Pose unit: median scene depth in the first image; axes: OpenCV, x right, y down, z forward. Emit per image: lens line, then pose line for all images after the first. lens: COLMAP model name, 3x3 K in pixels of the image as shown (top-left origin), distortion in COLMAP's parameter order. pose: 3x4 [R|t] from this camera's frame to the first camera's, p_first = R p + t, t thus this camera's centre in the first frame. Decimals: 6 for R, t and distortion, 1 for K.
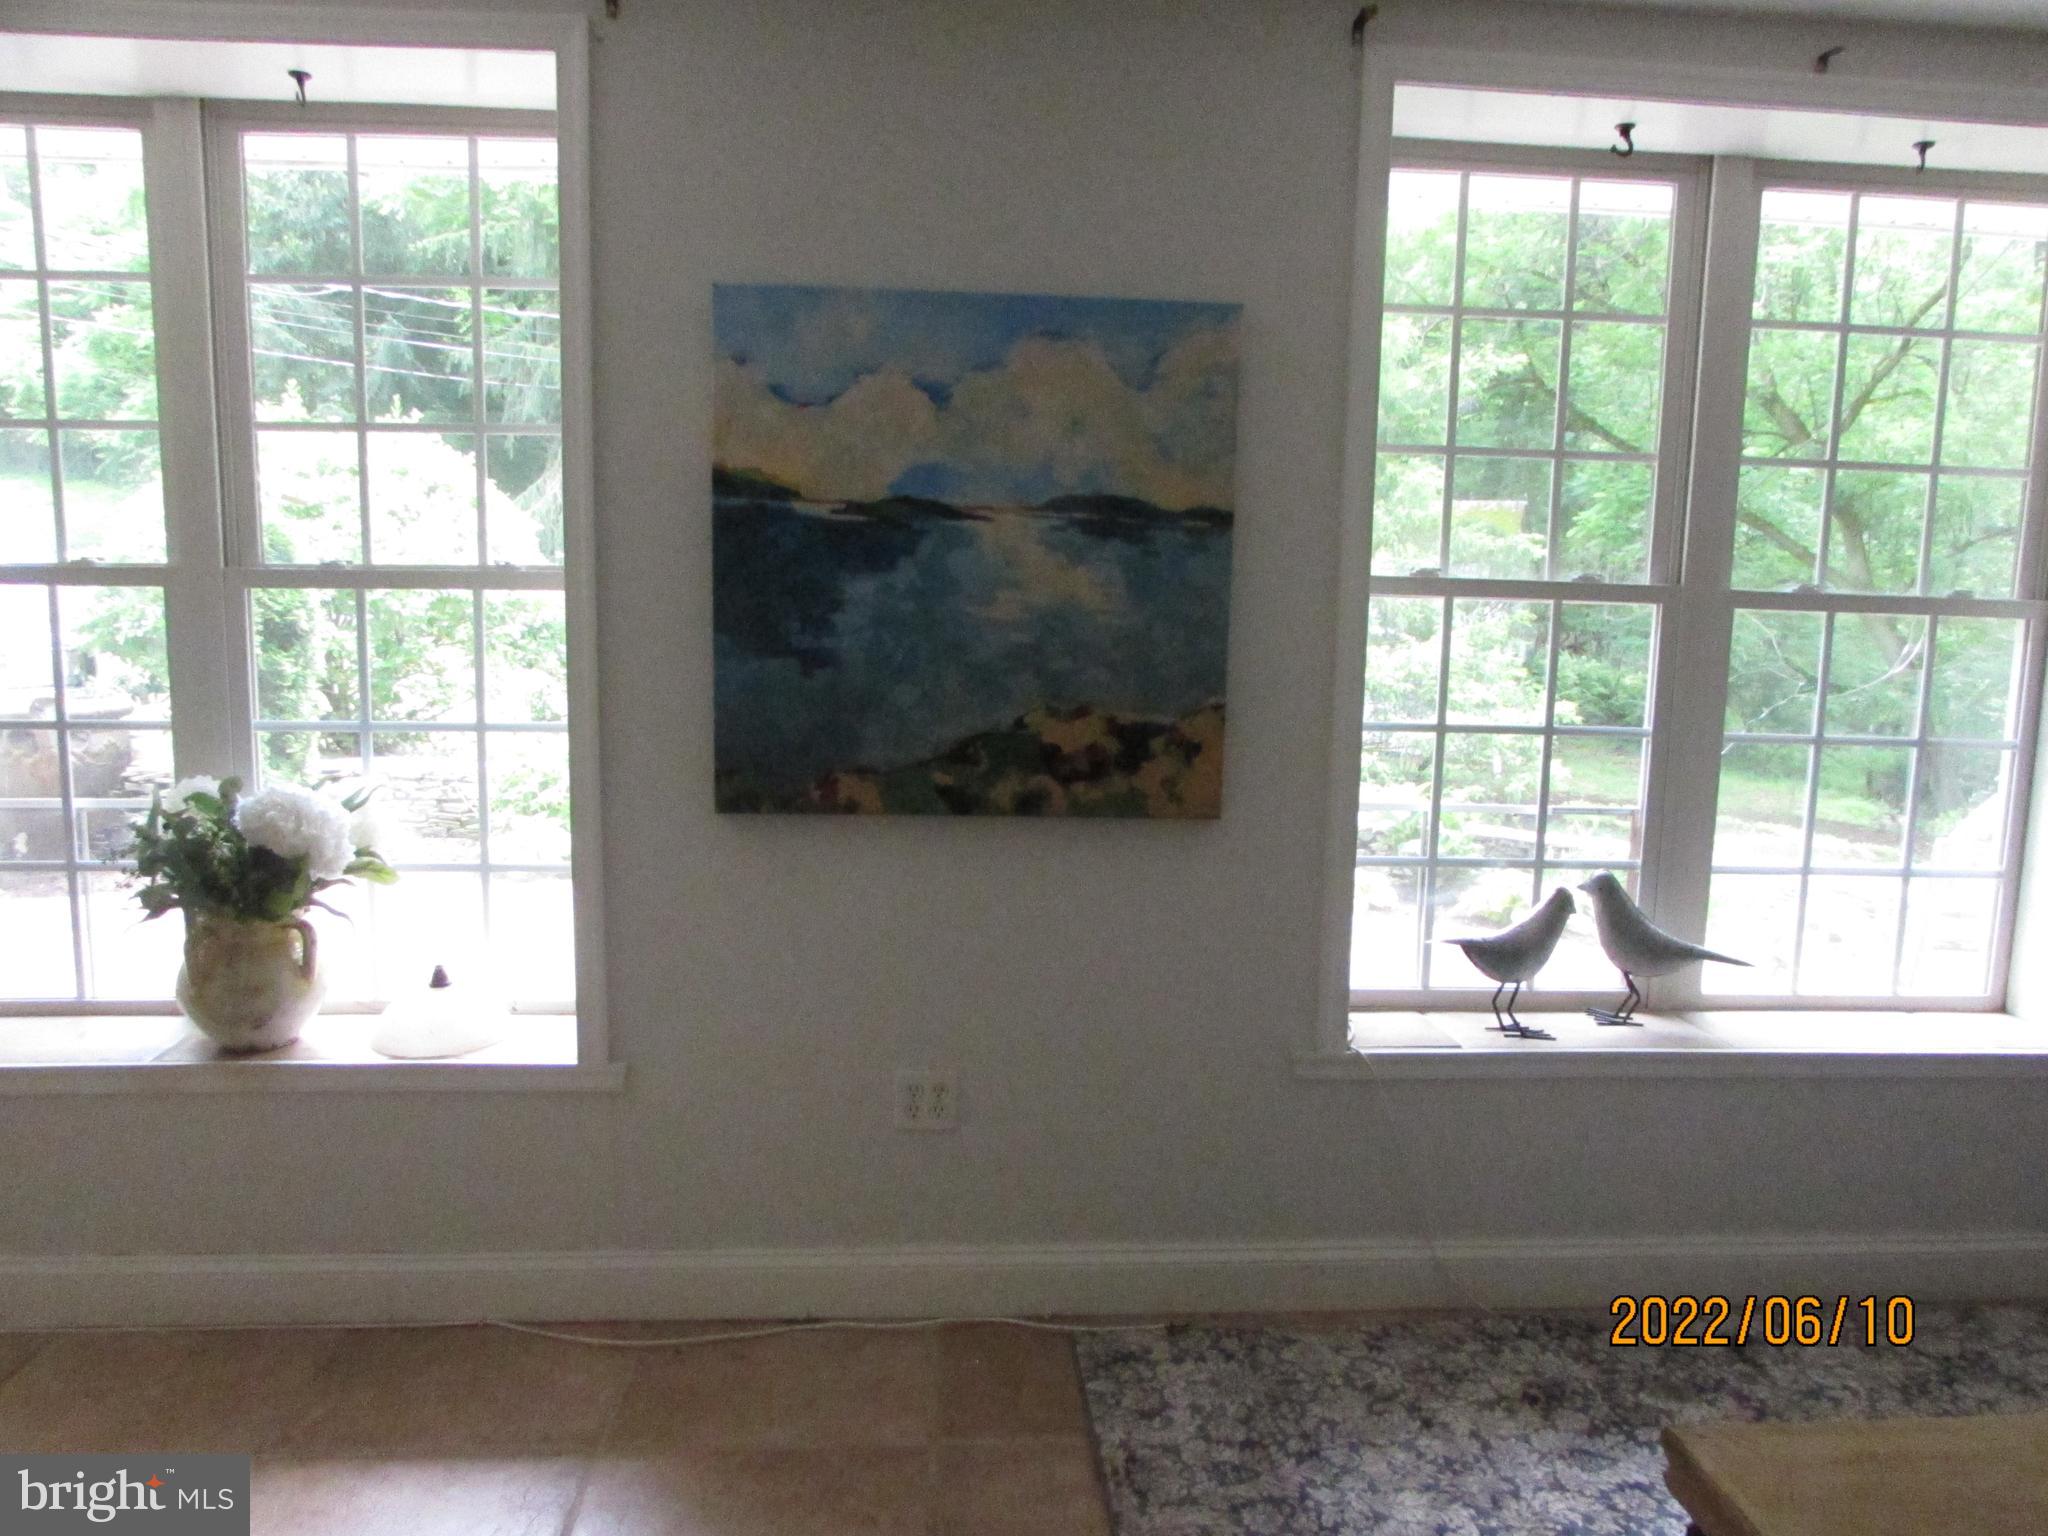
lens RADIAL K [[1446.6, 0, 1013.7], [0, 1446.6, 760.5], [0, 0, 1]] dist [-0.025922, 0.023273]
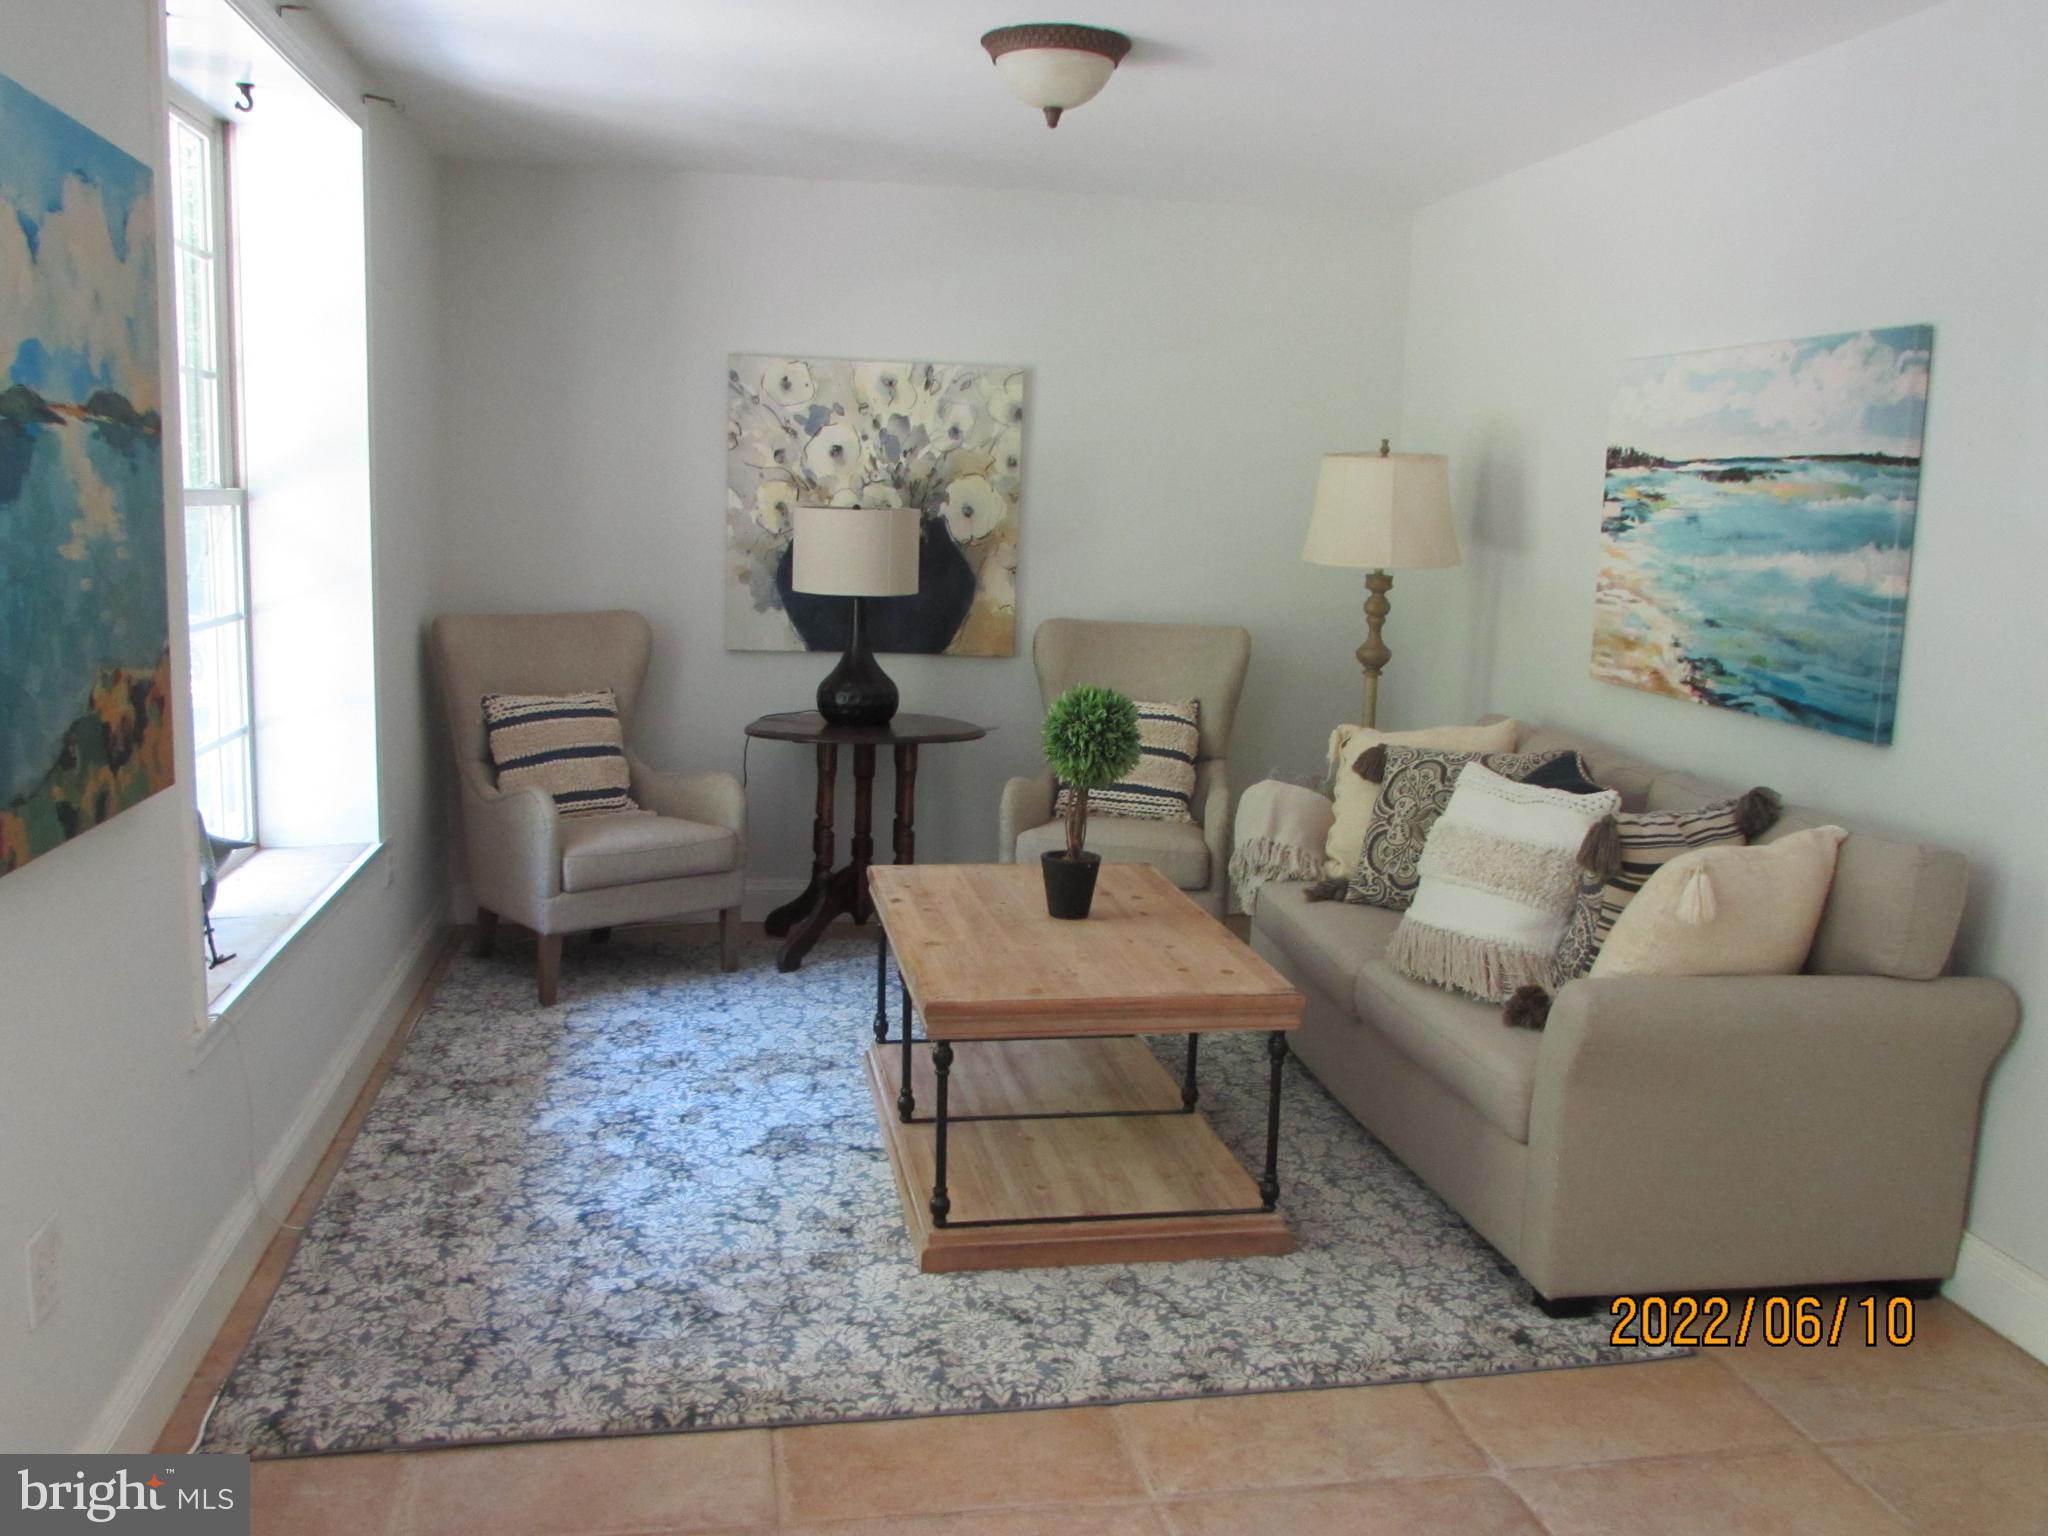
lens RADIAL K [[1788.4, 0, 1024.0], [0, 1788.4, 768.0], [0, 0, 1]] dist [-0.071022, 0.197798]
pose [[-0.104283, -0.169926, 0.979924, -0.970168], [0.092150, 0.979406, 0.179643, -0.116127], [-0.990269, 0.109034, -0.086477, 0.634470]]
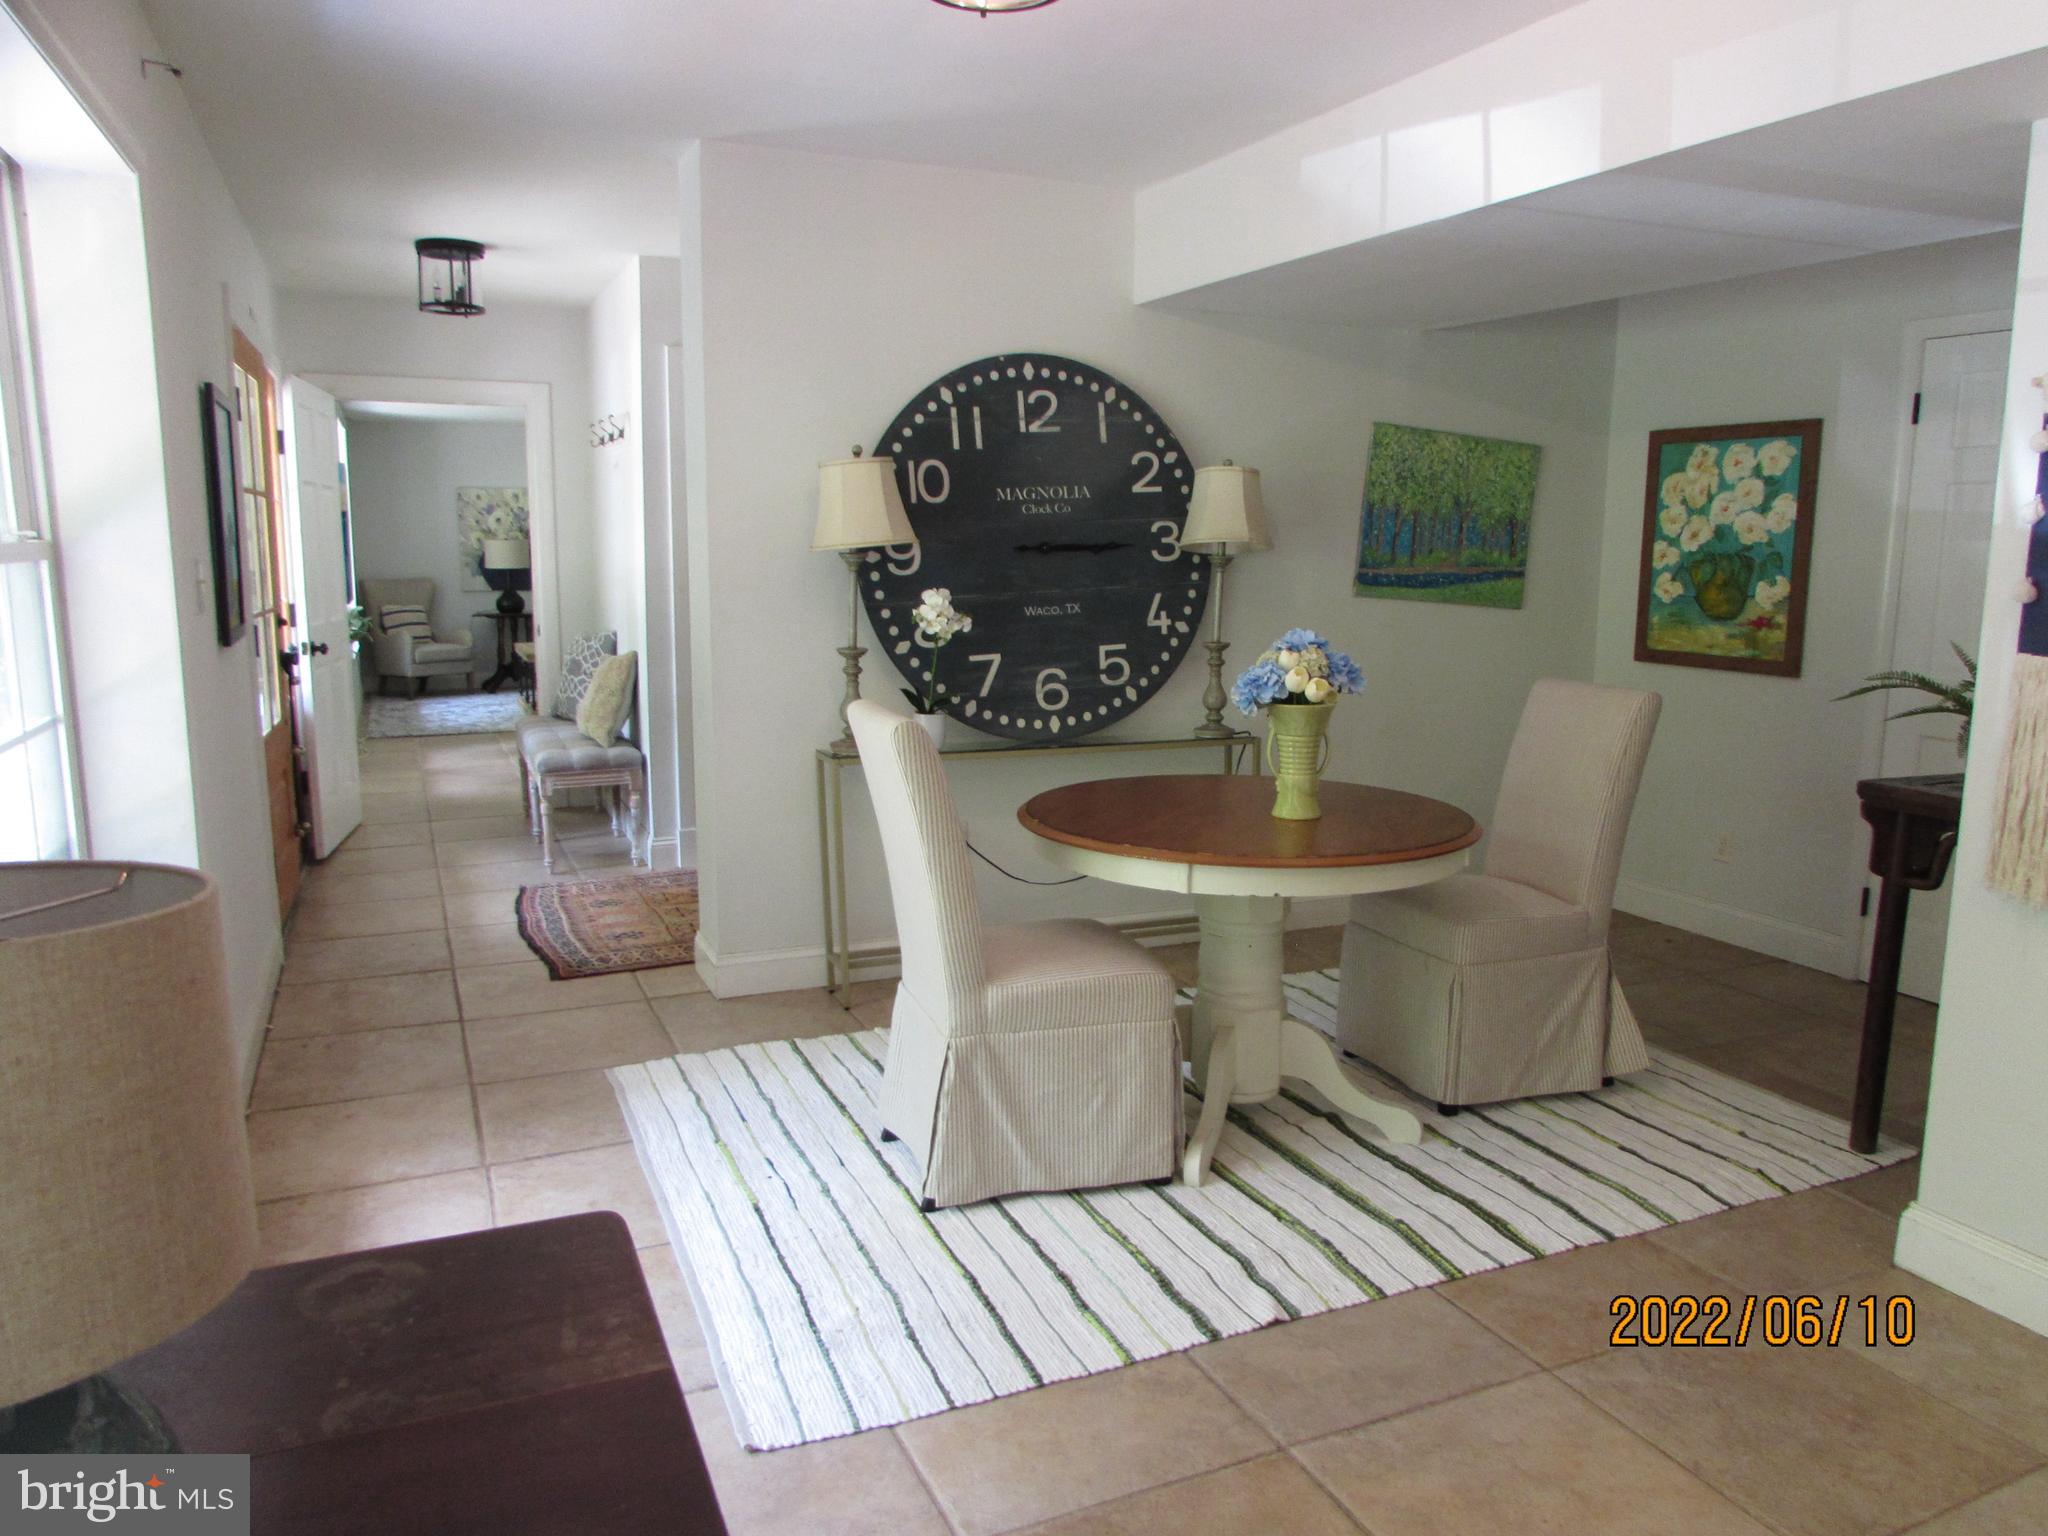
lens RADIAL K [[1446.6, 0, 1013.7], [0, 1446.6, 760.5], [0, 0, 1]] dist [-0.025922, 0.023273]
pose [[-0.331216, -0.172474, 0.927658, -4.543640], [0.099373, 0.971308, 0.216070, -0.229708], [-0.938308, 0.163750, -0.304573, 0.609276]]
